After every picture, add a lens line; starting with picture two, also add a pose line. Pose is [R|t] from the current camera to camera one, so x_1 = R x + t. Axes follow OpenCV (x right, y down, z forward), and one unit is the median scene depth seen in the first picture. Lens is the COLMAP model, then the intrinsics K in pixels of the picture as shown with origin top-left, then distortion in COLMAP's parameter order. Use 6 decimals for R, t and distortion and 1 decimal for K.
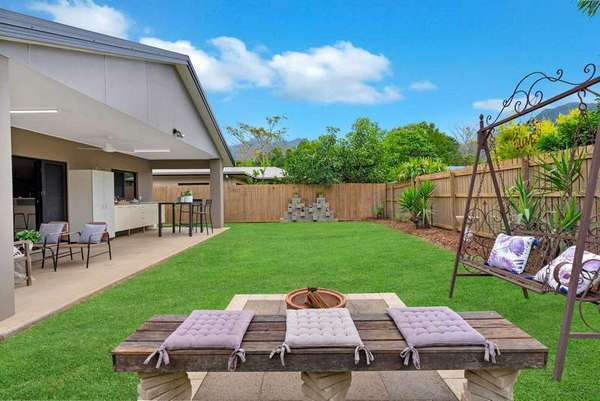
lens RADIAL K [[280.8, 0, 306.3], [0, 280.8, 199.3], [0, 0, 1]] dist [-0.004057, 0.000072]
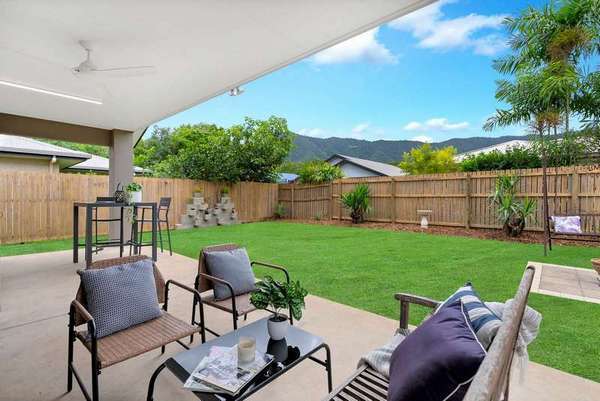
lens RADIAL K [[280.8, 0, 306.0], [0, 280.8, 199.9], [0, 0, 1]] dist [-0.004057, 0.000072]
pose [[0.668990, 0.001183, 0.743271, -0.424059], [0.000132, 0.999999, -0.001710, 0.004434], [-0.743272, 0.001242, 0.668988, 0.240174]]
